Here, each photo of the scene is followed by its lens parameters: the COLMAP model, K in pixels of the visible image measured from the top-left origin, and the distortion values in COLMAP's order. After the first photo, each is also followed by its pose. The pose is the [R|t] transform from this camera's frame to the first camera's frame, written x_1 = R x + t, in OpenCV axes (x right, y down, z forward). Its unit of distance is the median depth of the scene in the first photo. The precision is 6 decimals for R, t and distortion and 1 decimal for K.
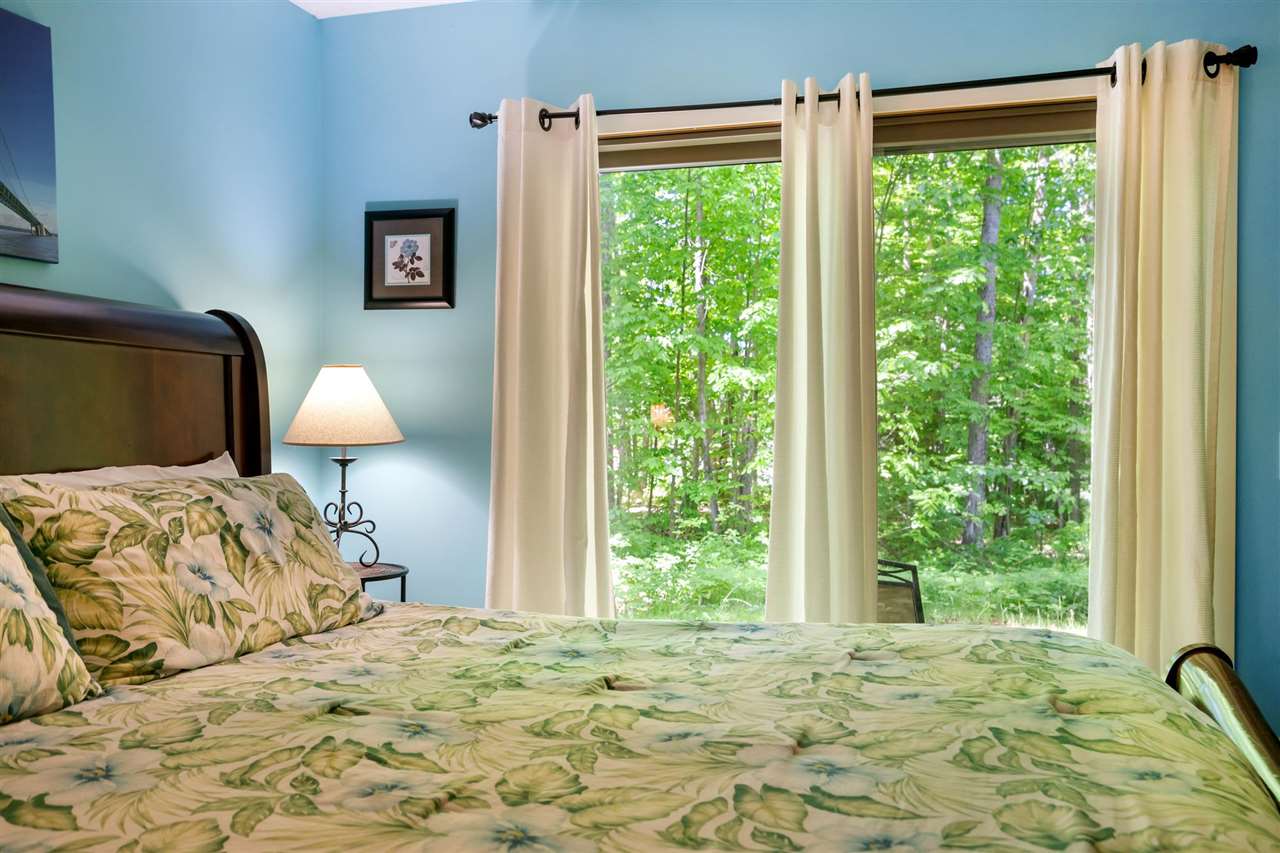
lens RADIAL K [[1094.0, 0, 613.8], [0, 1094.0, 448.1], [0, 0, 1]] dist [-0.000413, 0.001263]
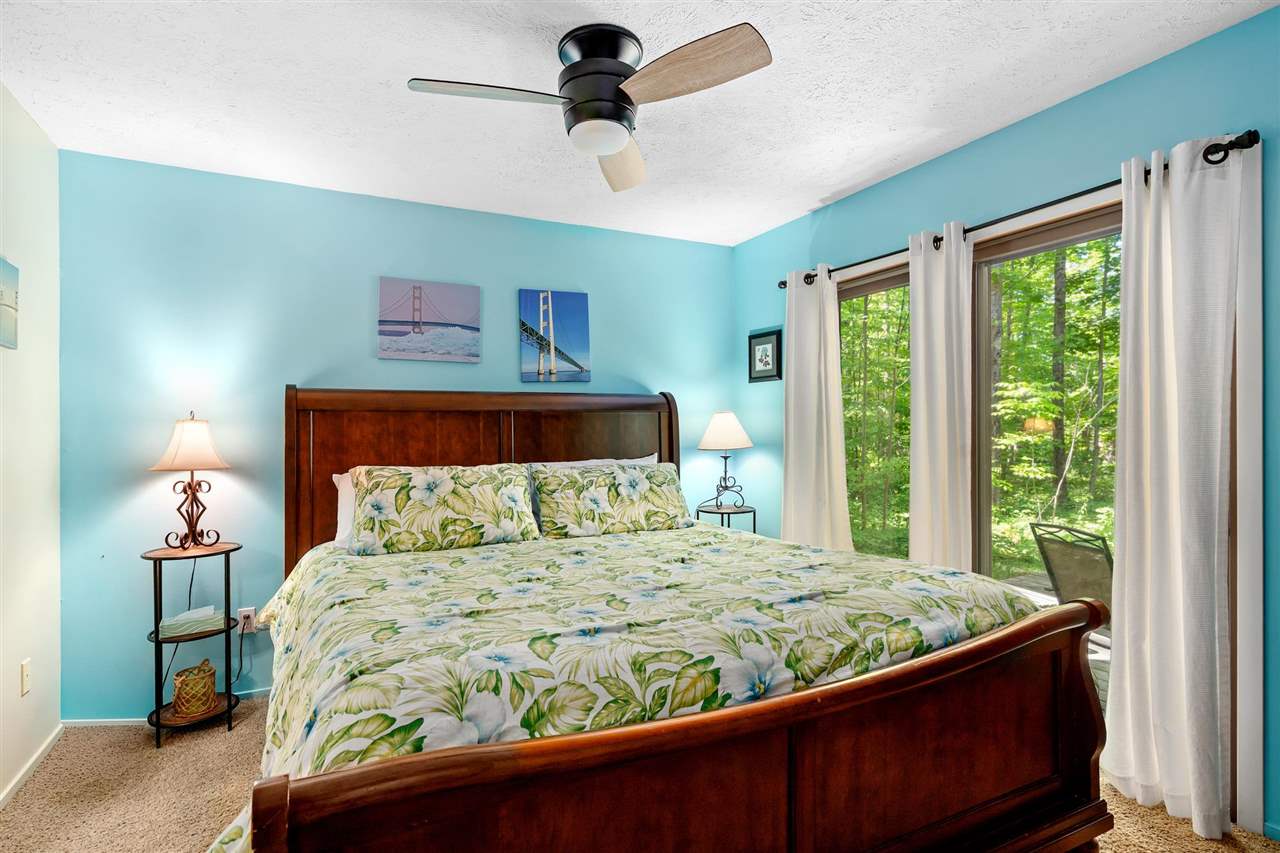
lens RADIAL K [[624.7, 0, 601.8], [0, 624.7, 433.8], [0, 0, 1]] dist [-0.002277, 0.001387]
pose [[0.683198, -0.013090, -0.730116, 0.623850], [0.004163, 0.999893, -0.014031, -0.022322], [0.730222, 0.006546, 0.683179, -0.005831]]
